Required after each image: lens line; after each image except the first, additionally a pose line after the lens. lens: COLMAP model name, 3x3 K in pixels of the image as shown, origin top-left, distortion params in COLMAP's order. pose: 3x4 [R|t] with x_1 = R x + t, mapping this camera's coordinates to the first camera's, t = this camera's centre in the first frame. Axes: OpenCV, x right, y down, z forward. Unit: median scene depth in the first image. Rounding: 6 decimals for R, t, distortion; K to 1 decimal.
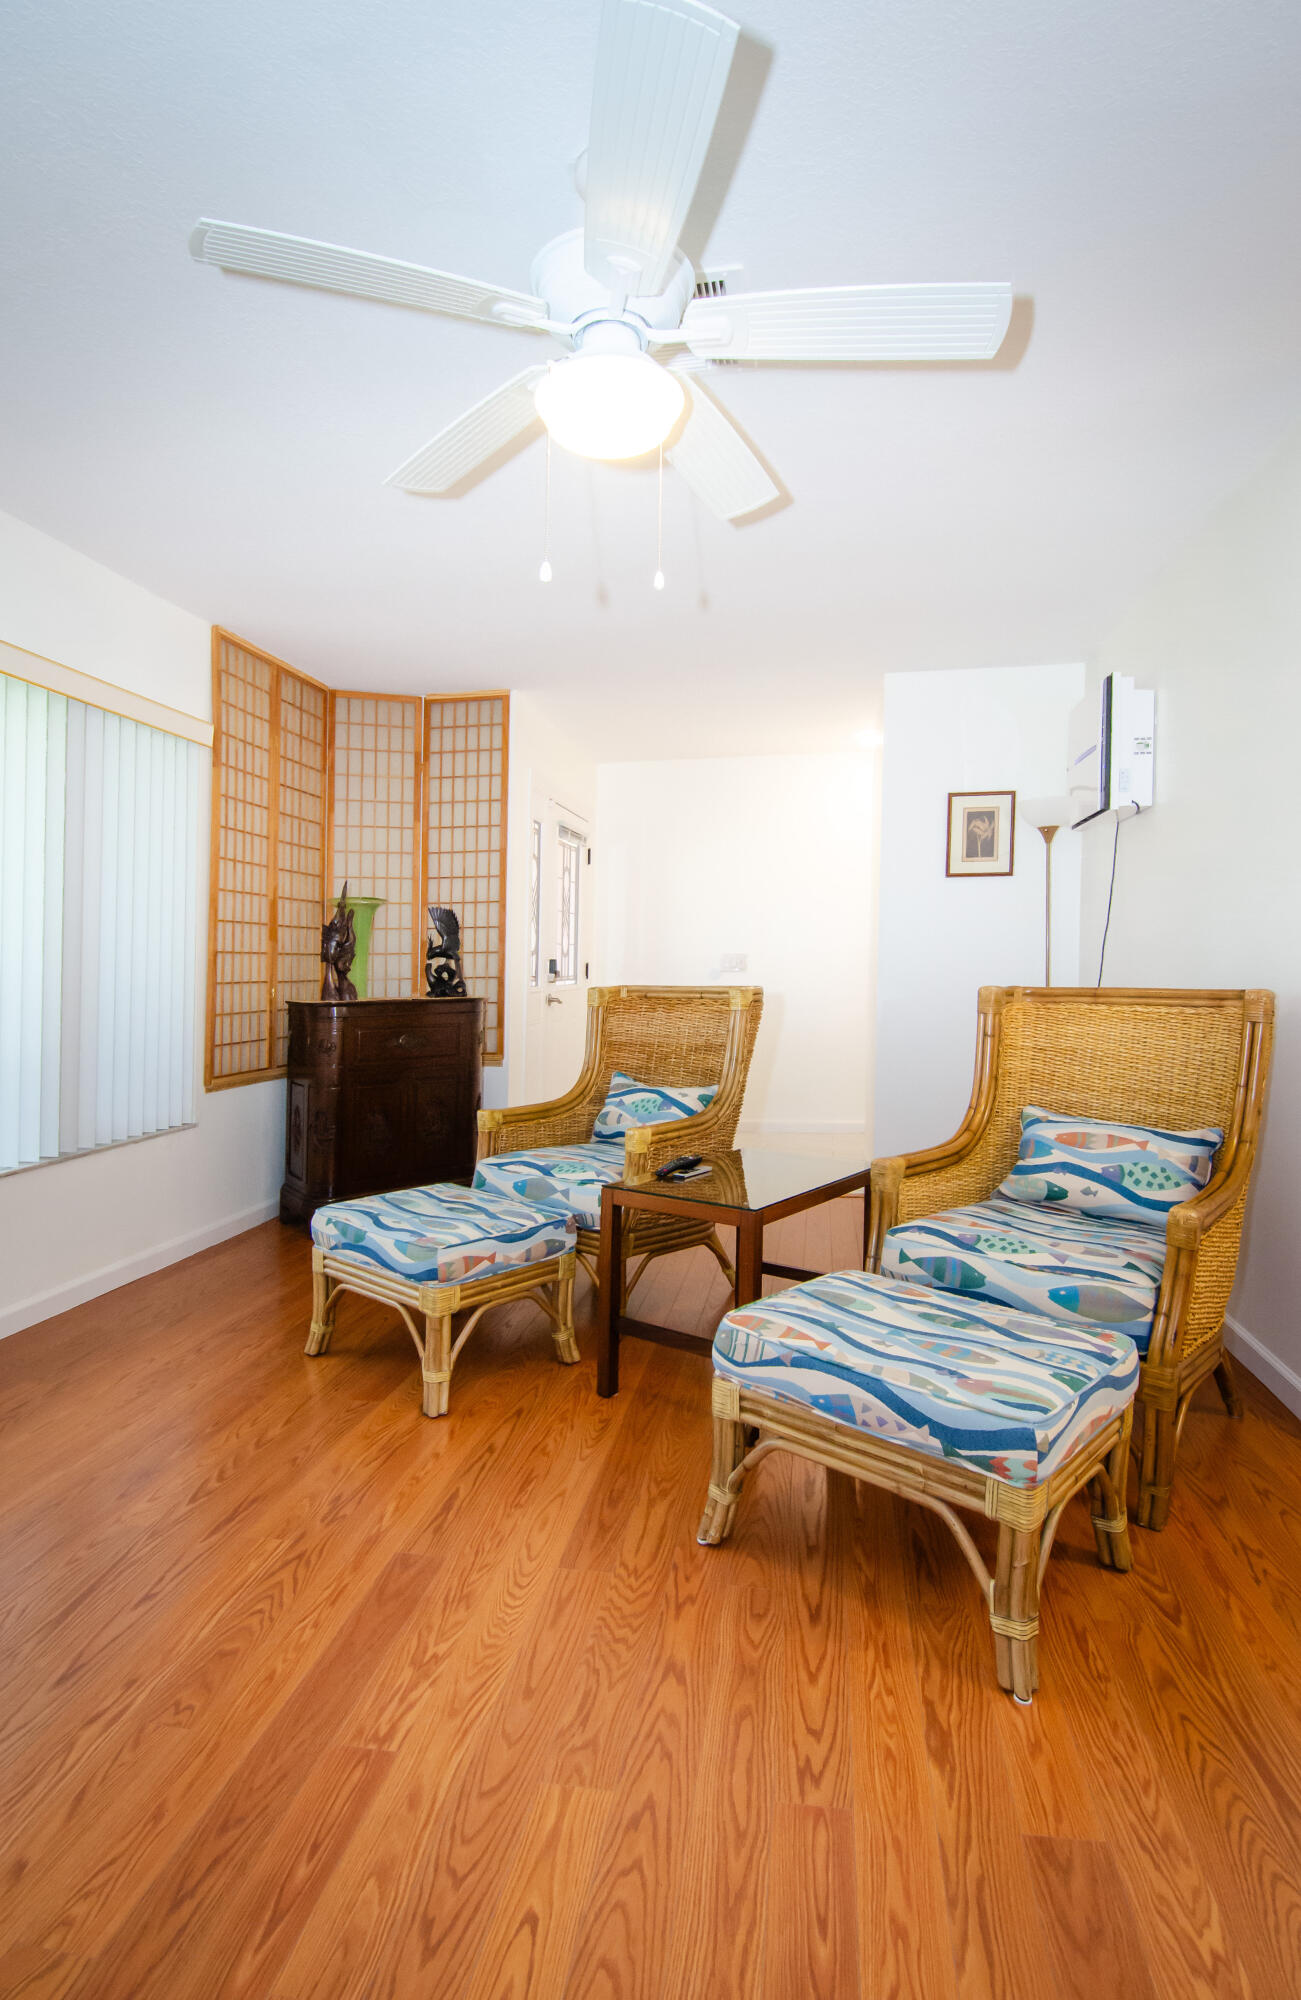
lens RADIAL K [[1002.0, 0, 650.5], [0, 1002.0, 969.6], [0, 0, 1]] dist [-0.000573, -0.018190]
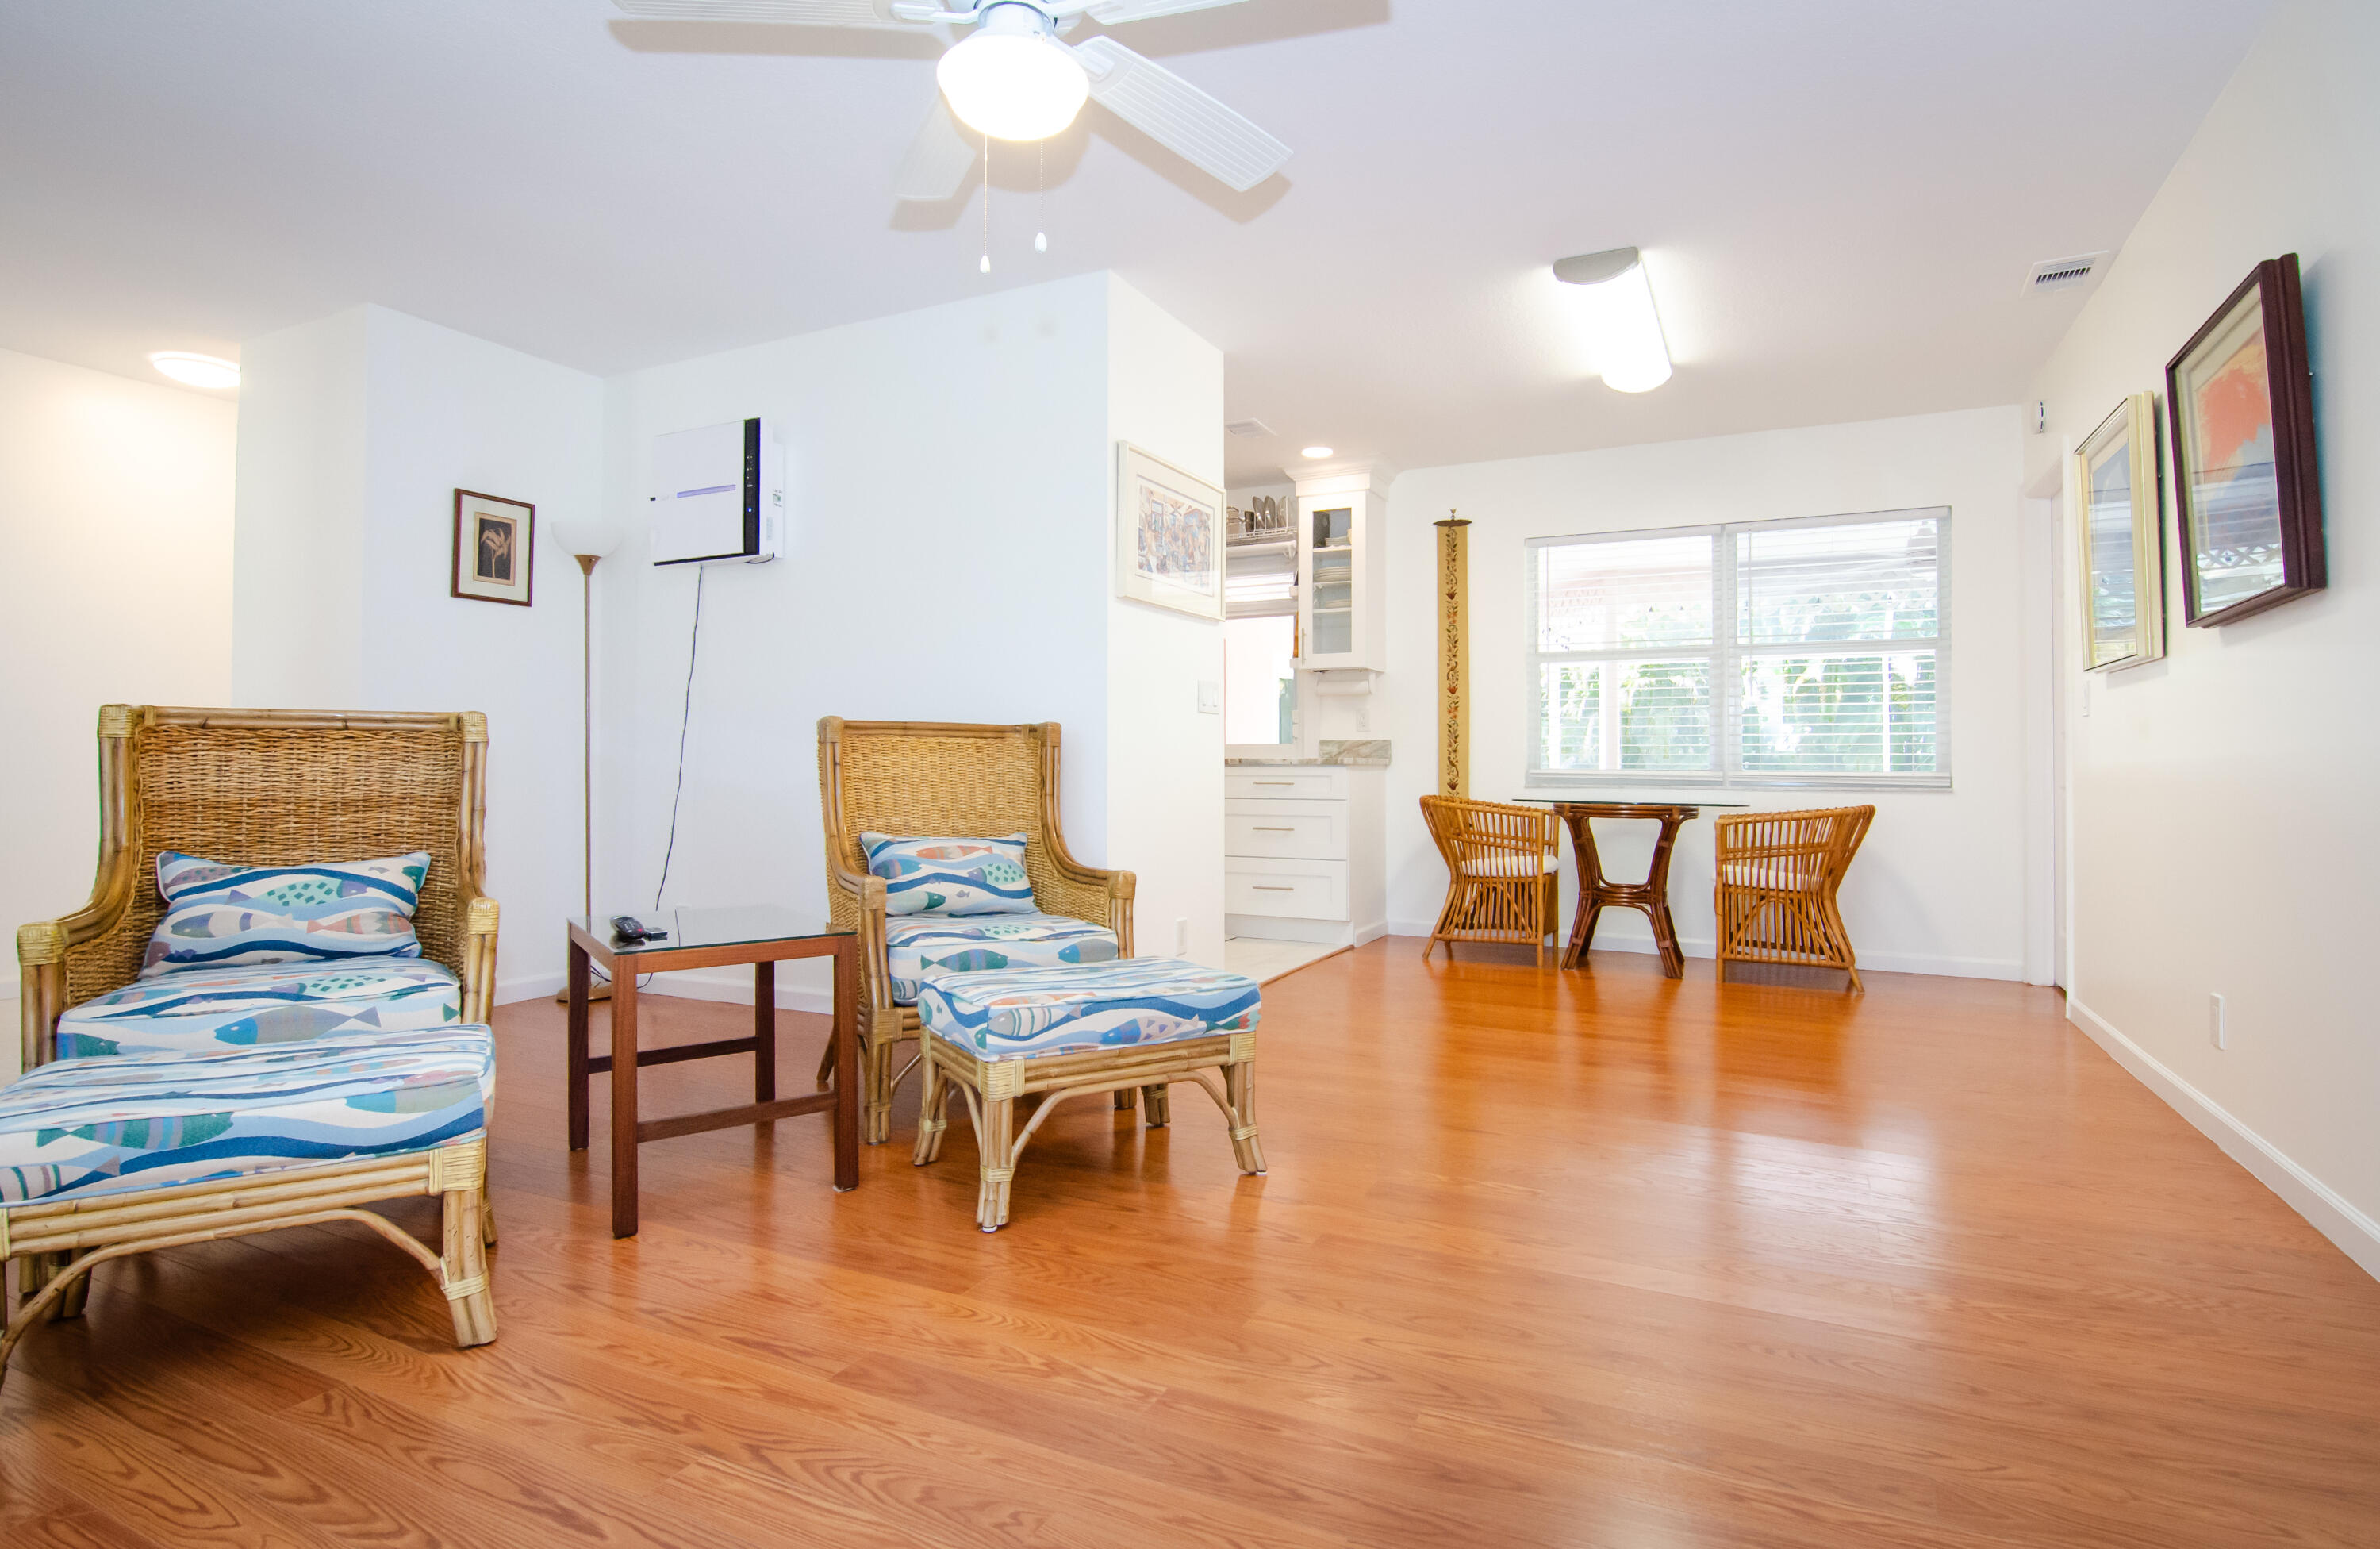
lens RADIAL K [[1192.5, 0, 1233.4], [0, 1192.5, 770.0], [0, 0, 1]] dist [-0.000573, -0.018190]
pose [[0.258525, 0.008154, 0.965970, -0.792515], [0.000433, 0.999963, -0.008557, 0.090330], [-0.966004, 0.002630, 0.258512, 0.341977]]
